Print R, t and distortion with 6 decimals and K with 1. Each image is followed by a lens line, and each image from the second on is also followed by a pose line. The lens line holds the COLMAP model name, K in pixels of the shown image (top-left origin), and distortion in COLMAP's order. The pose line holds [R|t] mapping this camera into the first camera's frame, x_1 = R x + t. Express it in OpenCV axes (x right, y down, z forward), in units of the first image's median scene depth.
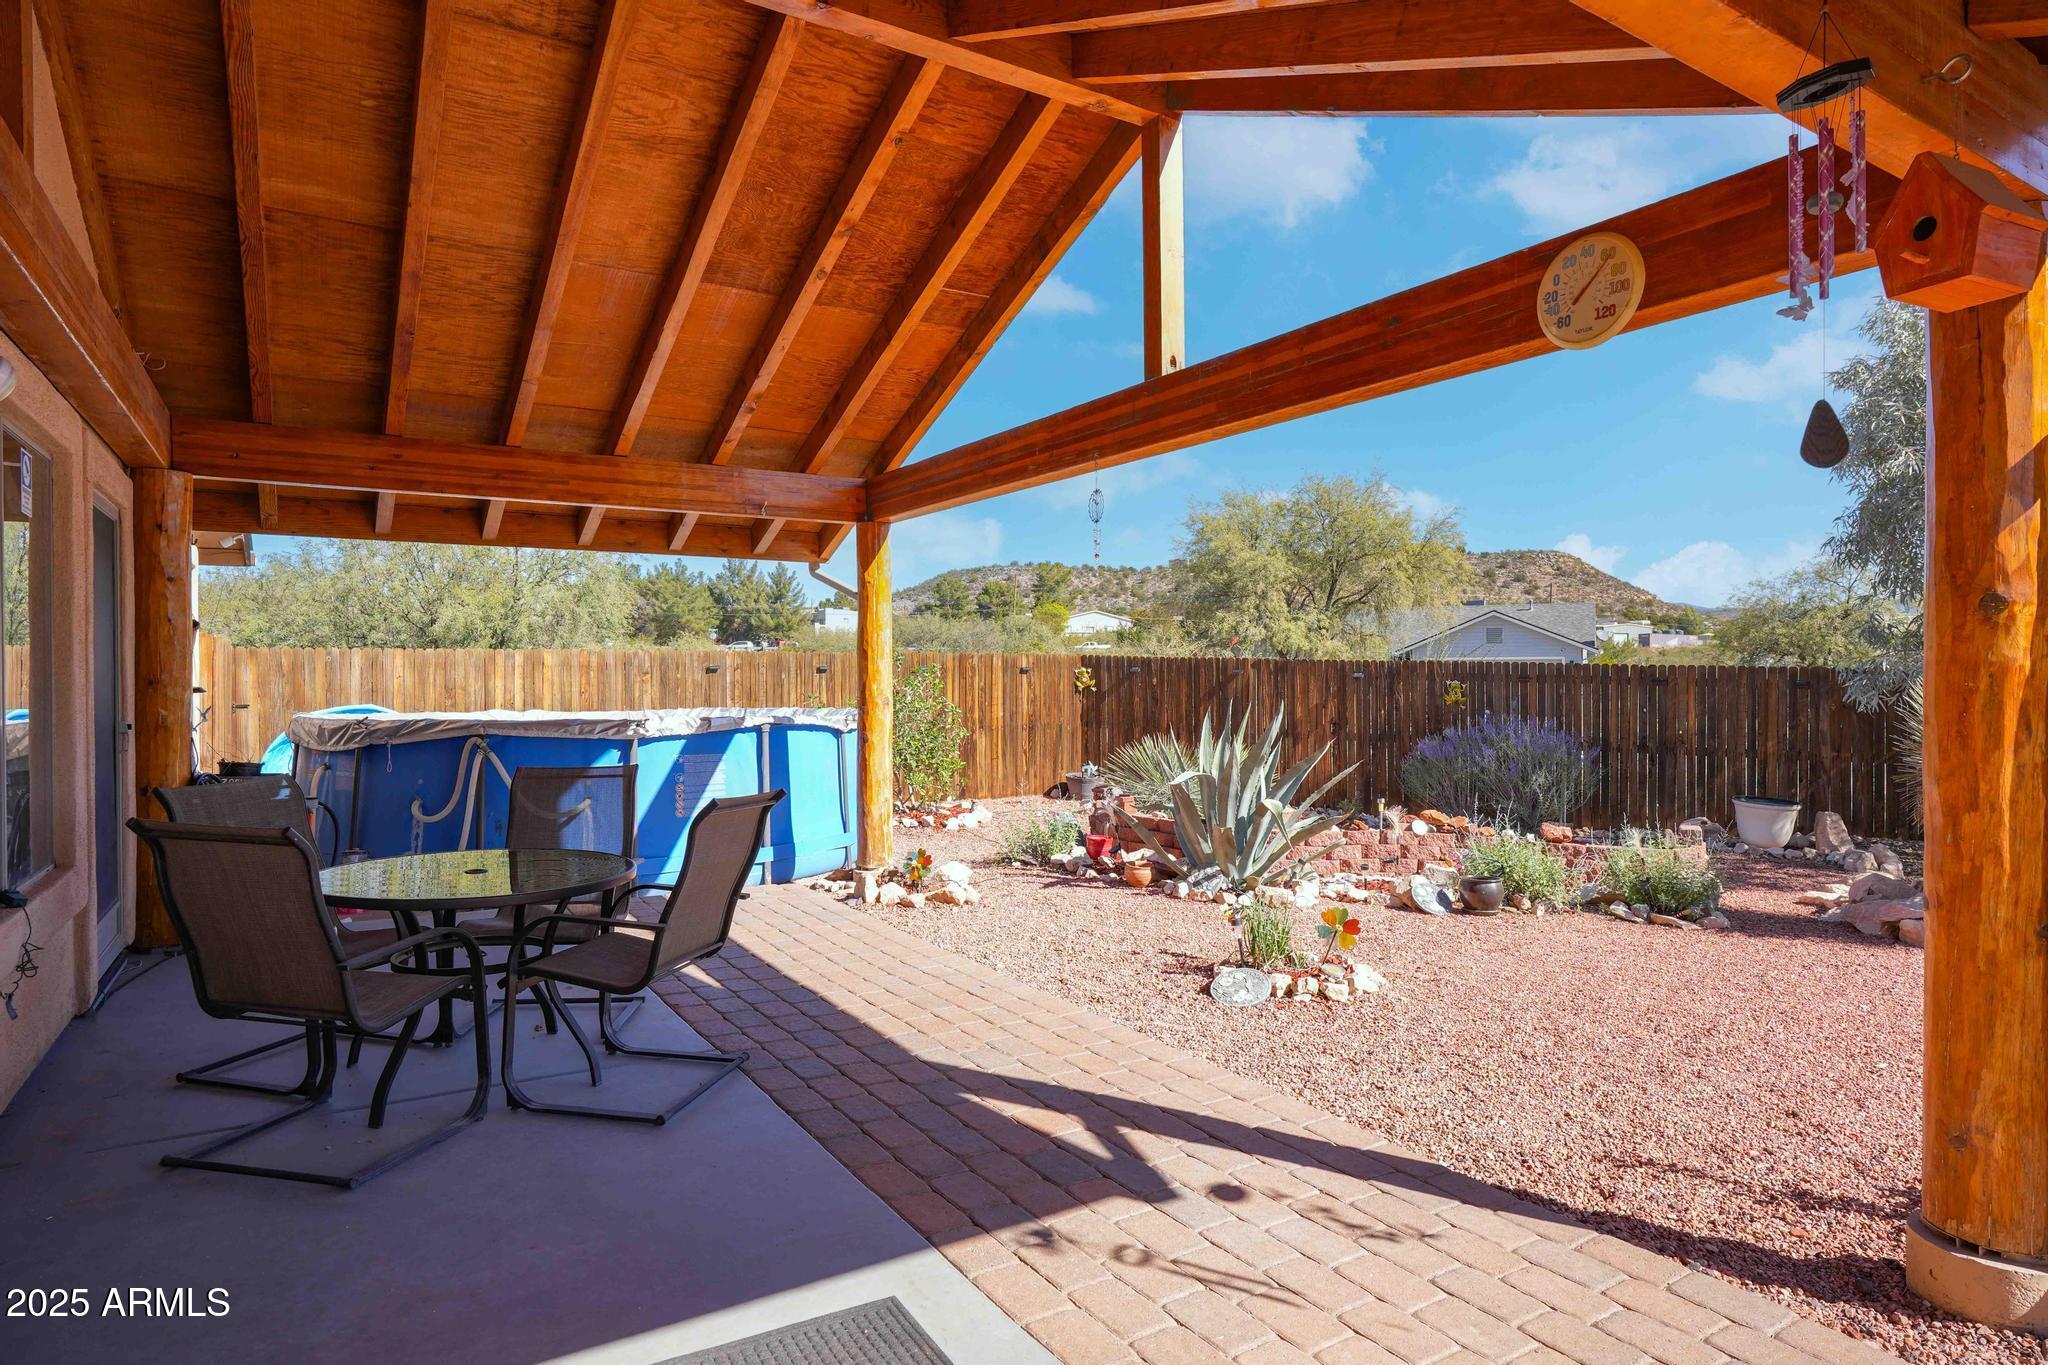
lens RADIAL K [[1101.2, 0, 991.2], [0, 1101.2, 672.1], [0, 0, 1]] dist [-0.083391, 0.039551]
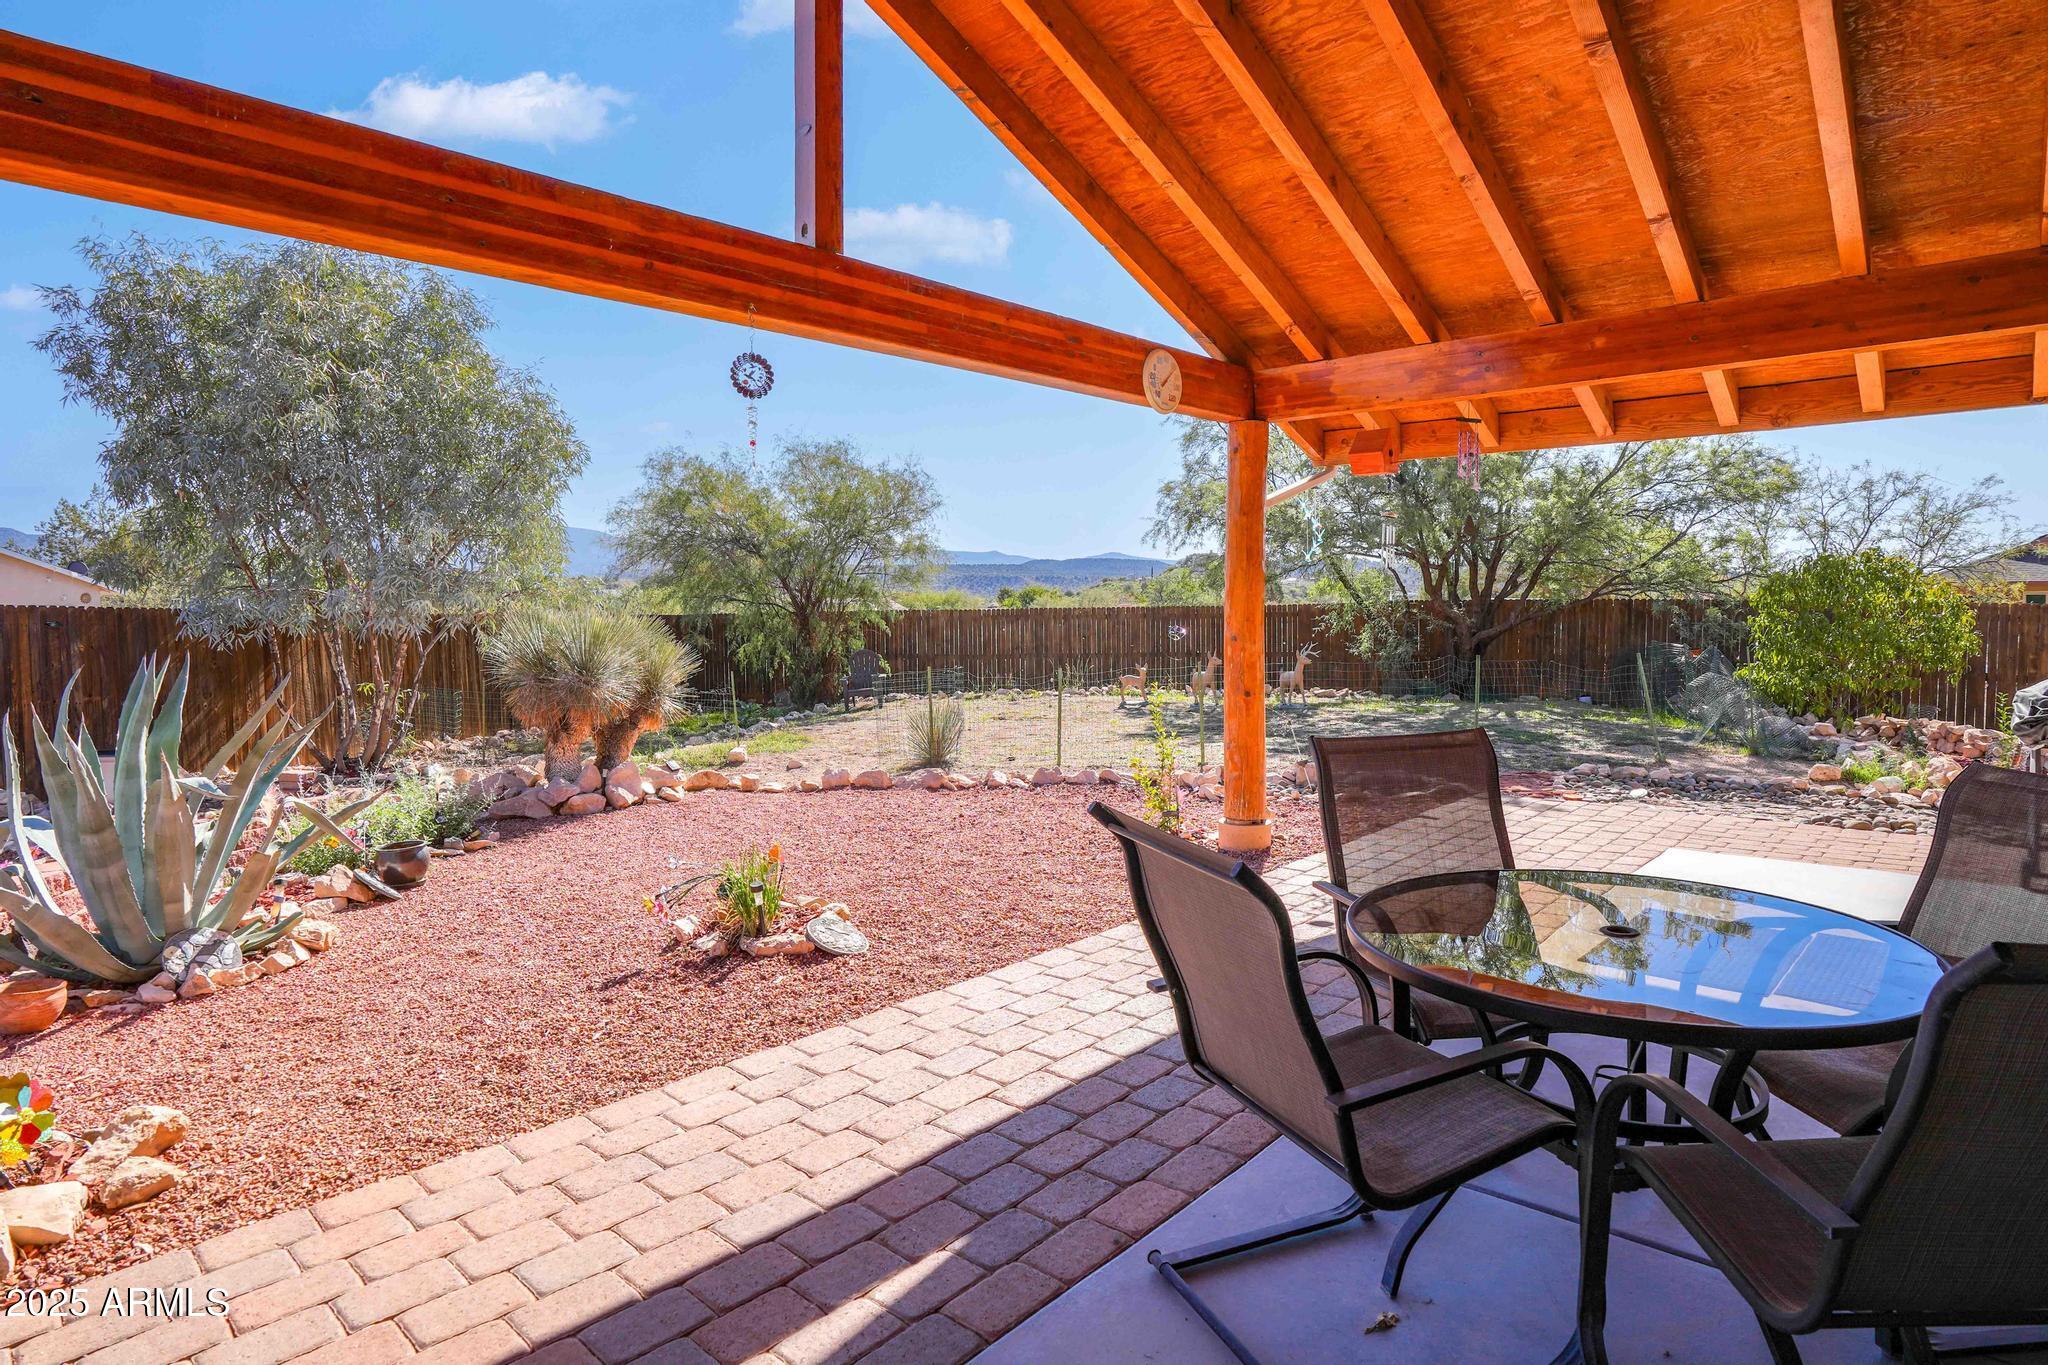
lens RADIAL K [[1101.2, 0, 991.2], [0, 1101.2, 672.1], [0, 0, 1]] dist [-0.083391, 0.039551]
pose [[-0.248421, -0.059456, 0.966826, -0.768457], [0.002014, 0.998081, 0.061896, 0.001066], [-0.968650, 0.017324, -0.247825, 1.194649]]
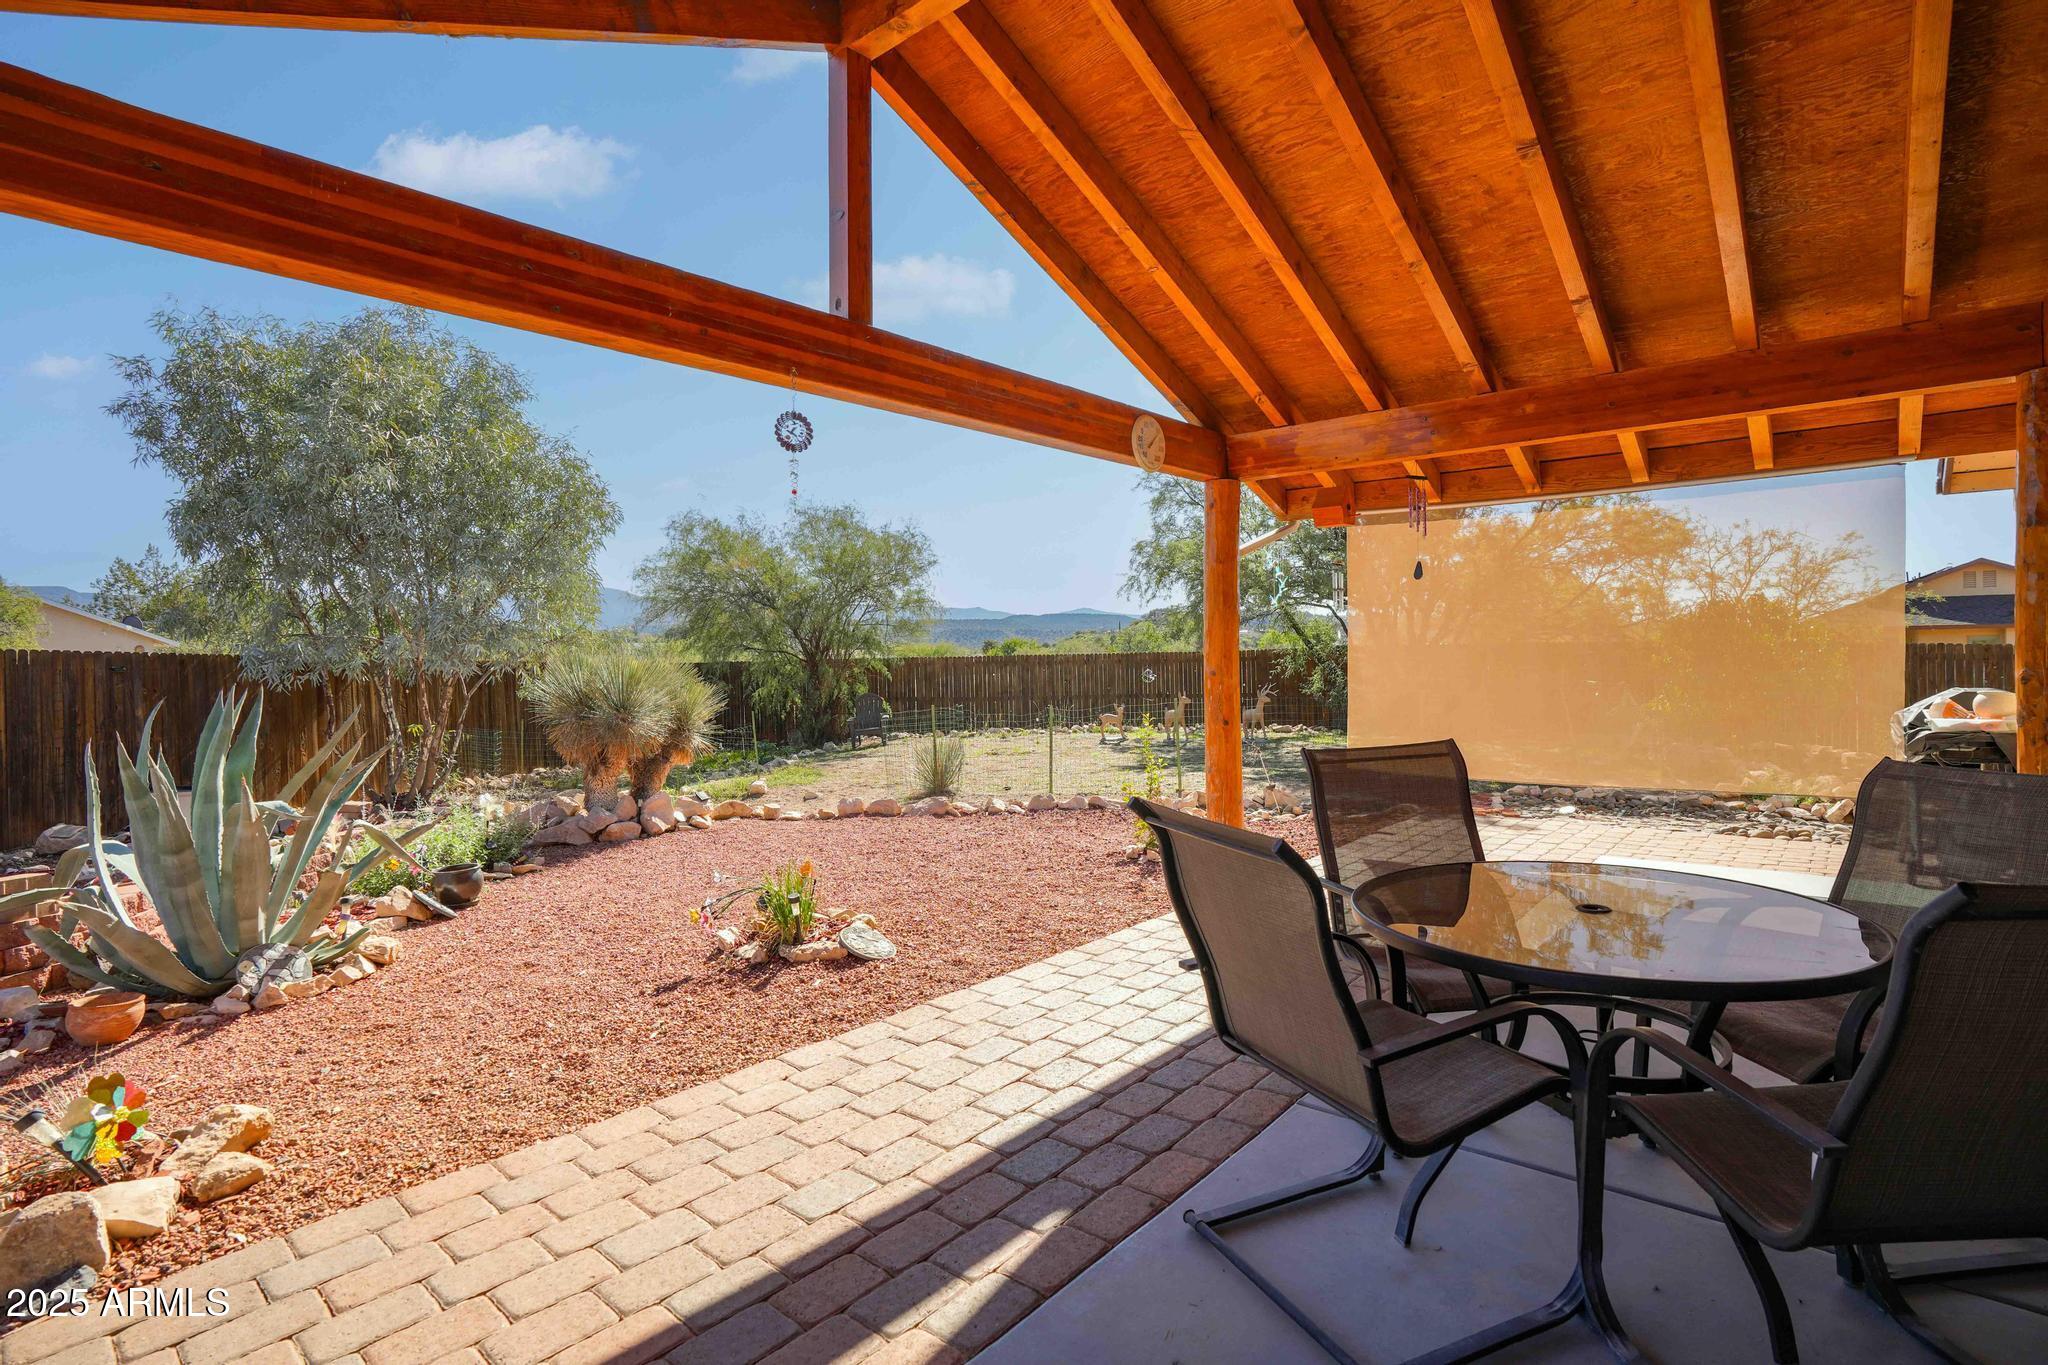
lens RADIAL K [[996.6, 0, 1008.9], [0, 996.6, 678.0], [0, 0, 1]] dist [-0.078261, 0.038216]
pose [[-0.286041, -0.016168, 0.958081, -0.763440], [0.010601, 0.999743, 0.020036, 0.020732], [-0.958159, 0.015888, -0.285796, 1.230176]]
